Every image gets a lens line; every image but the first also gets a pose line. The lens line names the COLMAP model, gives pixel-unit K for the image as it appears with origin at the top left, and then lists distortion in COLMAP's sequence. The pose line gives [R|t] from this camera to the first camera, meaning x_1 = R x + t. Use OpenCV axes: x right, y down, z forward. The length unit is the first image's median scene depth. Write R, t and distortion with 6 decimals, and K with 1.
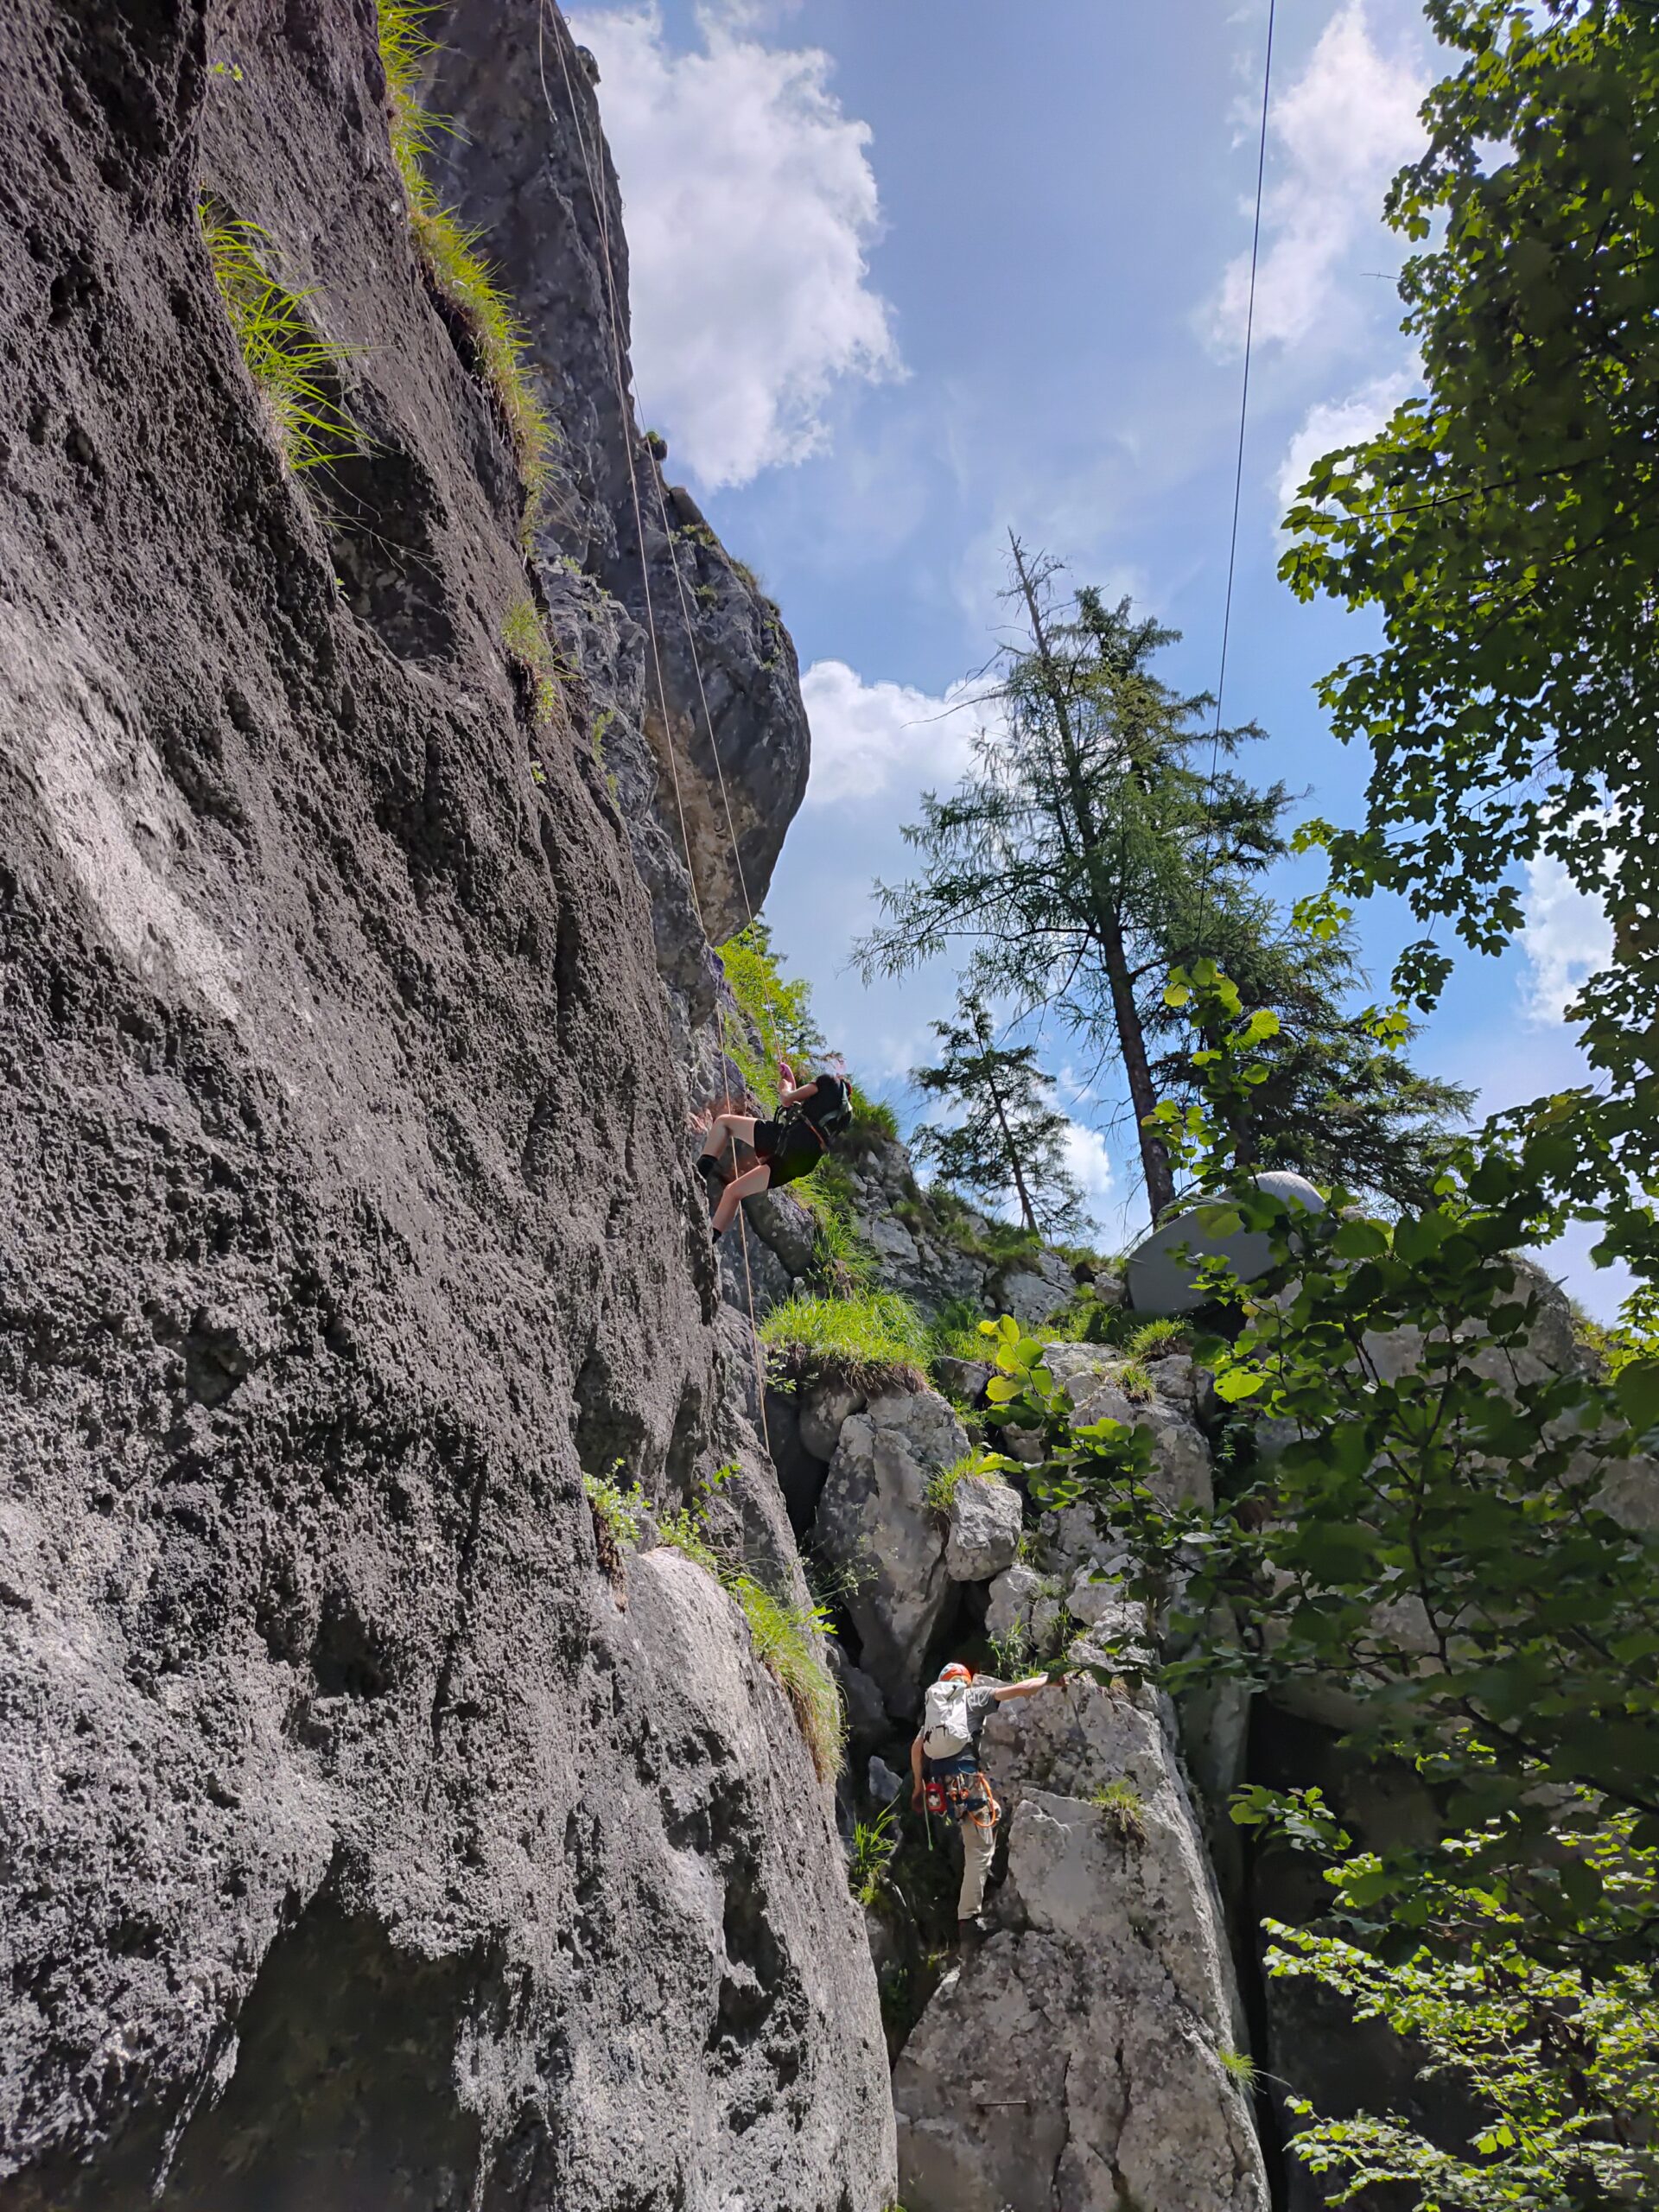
lens RADIAL K [[1534.0, 0, 815.0], [0, 1534.0, 1135.9], [0, 0, 1]] dist [0.067083, -0.083097]
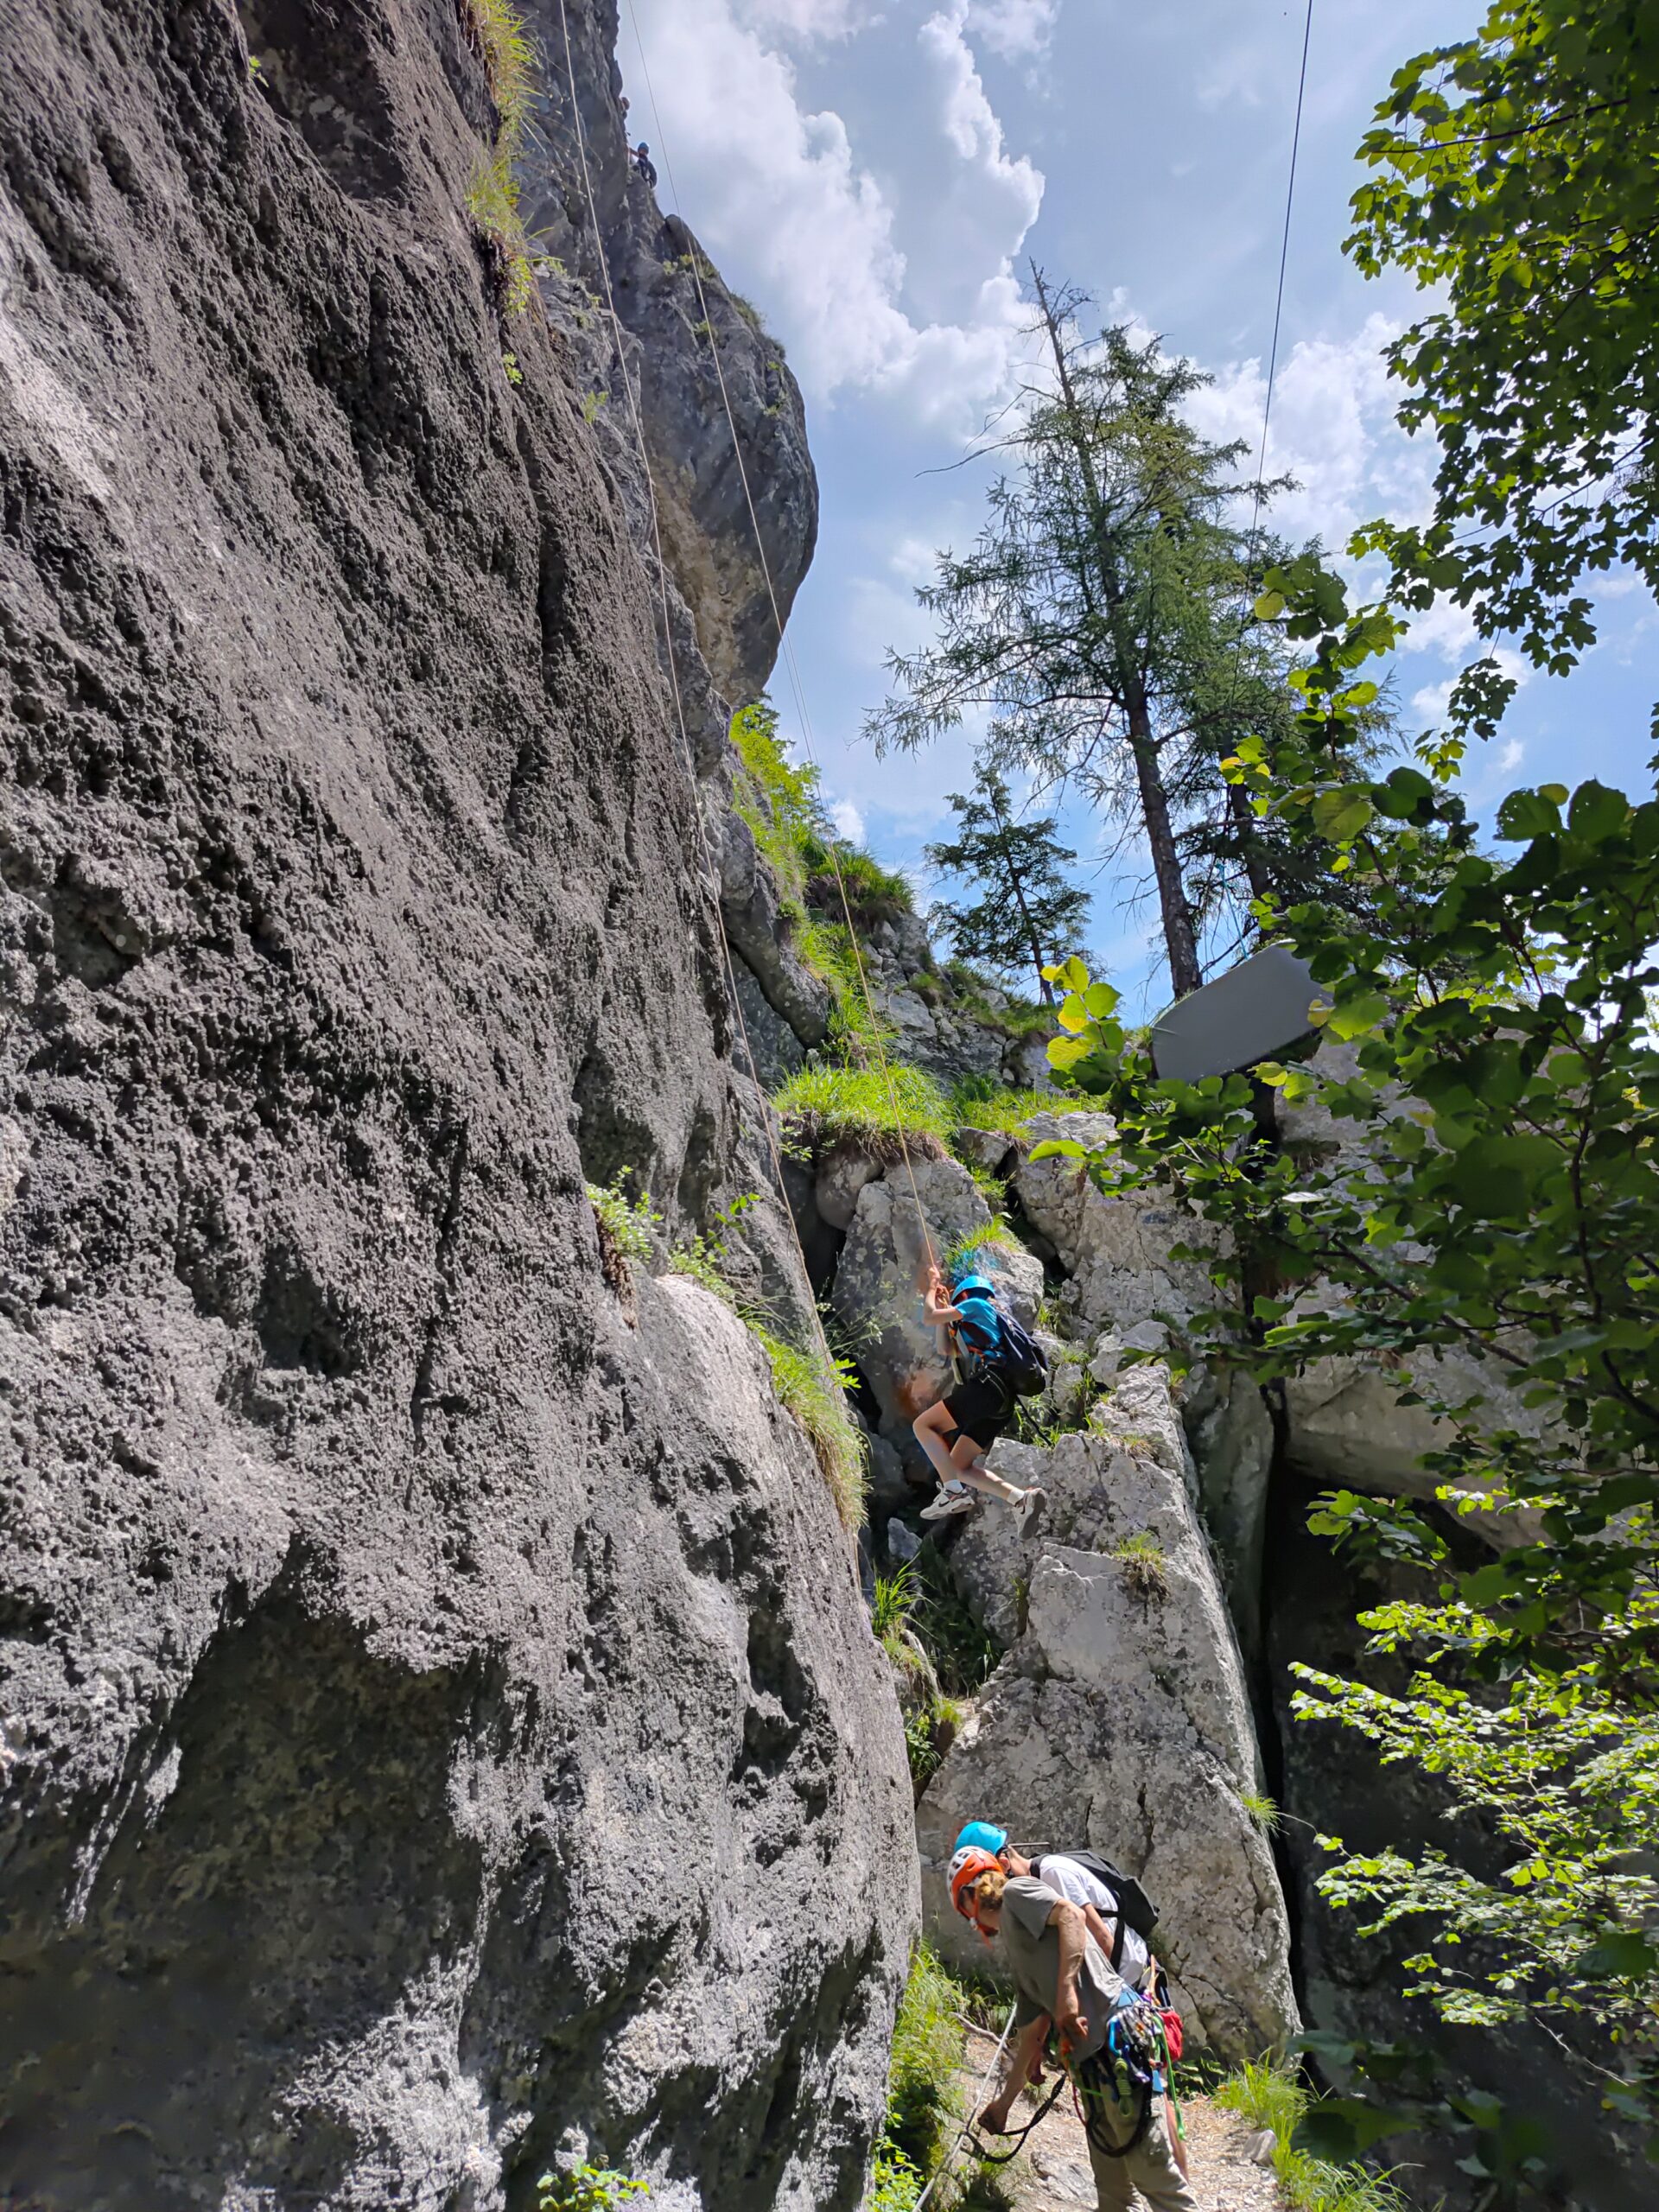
lens RADIAL K [[1537.9, 0, 836.0], [0, 1537.9, 1100.6], [0, 0, 1]] dist [0.070778, -0.094059]
pose [[0.999958, -0.006521, 0.006413, -0.009988], [0.005812, 0.994446, 0.105088, 0.084916], [-0.007062, -0.105046, 0.994442, 0.114335]]
